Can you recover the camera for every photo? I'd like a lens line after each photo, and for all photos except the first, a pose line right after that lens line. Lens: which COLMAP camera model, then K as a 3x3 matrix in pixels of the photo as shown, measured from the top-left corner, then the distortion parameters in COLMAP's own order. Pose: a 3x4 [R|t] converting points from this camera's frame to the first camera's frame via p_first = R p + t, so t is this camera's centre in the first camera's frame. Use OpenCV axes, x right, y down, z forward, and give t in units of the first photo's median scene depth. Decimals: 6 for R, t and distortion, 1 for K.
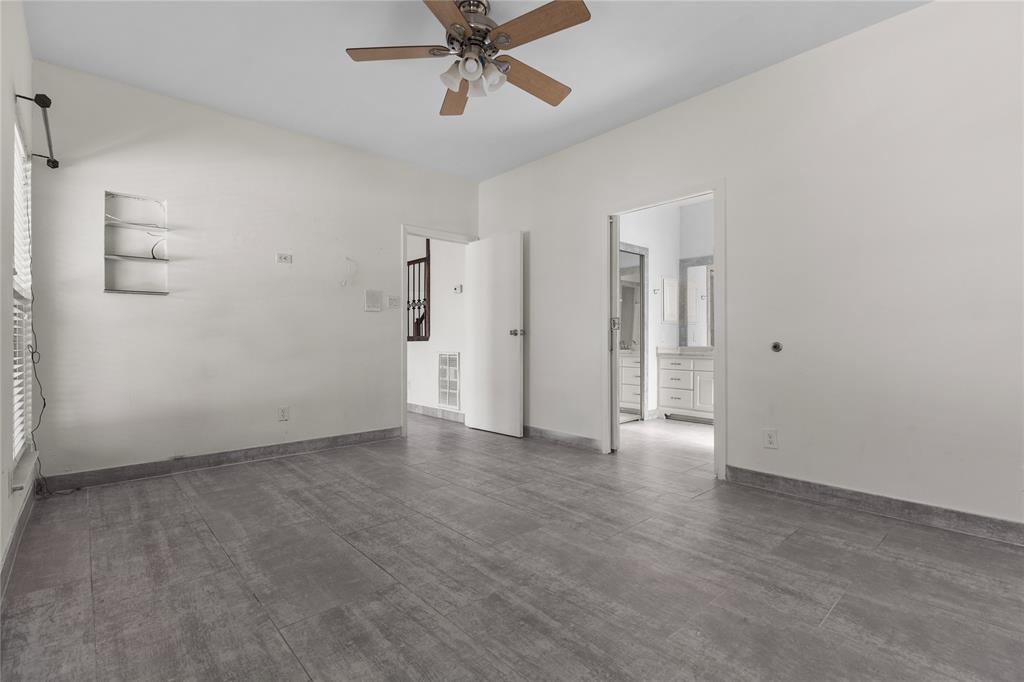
lens RADIAL K [[475.4, 0, 511.7], [0, 475.4, 342.5], [0, 0, 1]] dist [0.003255, -0.000313]
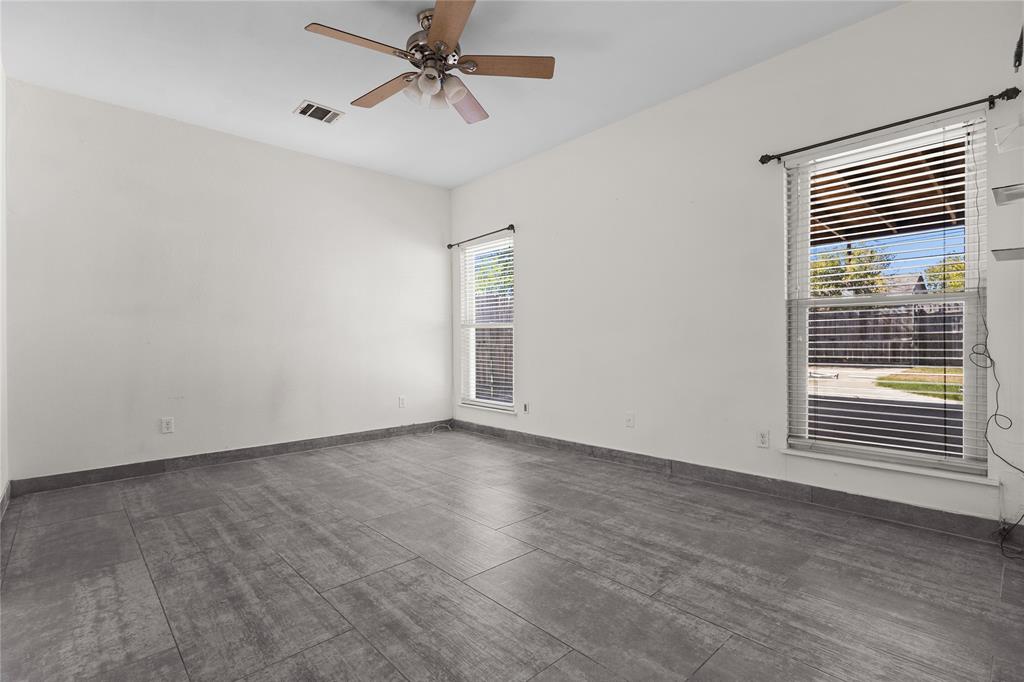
lens RADIAL K [[475.4, 0, 514.5], [0, 475.4, 343.6], [0, 0, 1]] dist [0.003255, -0.000313]
pose [[-0.999803, 0.010604, -0.016777, -0.235029], [0.010471, 0.999913, 0.007973, -0.012770], [0.016860, 0.007795, -0.999827, 2.069047]]
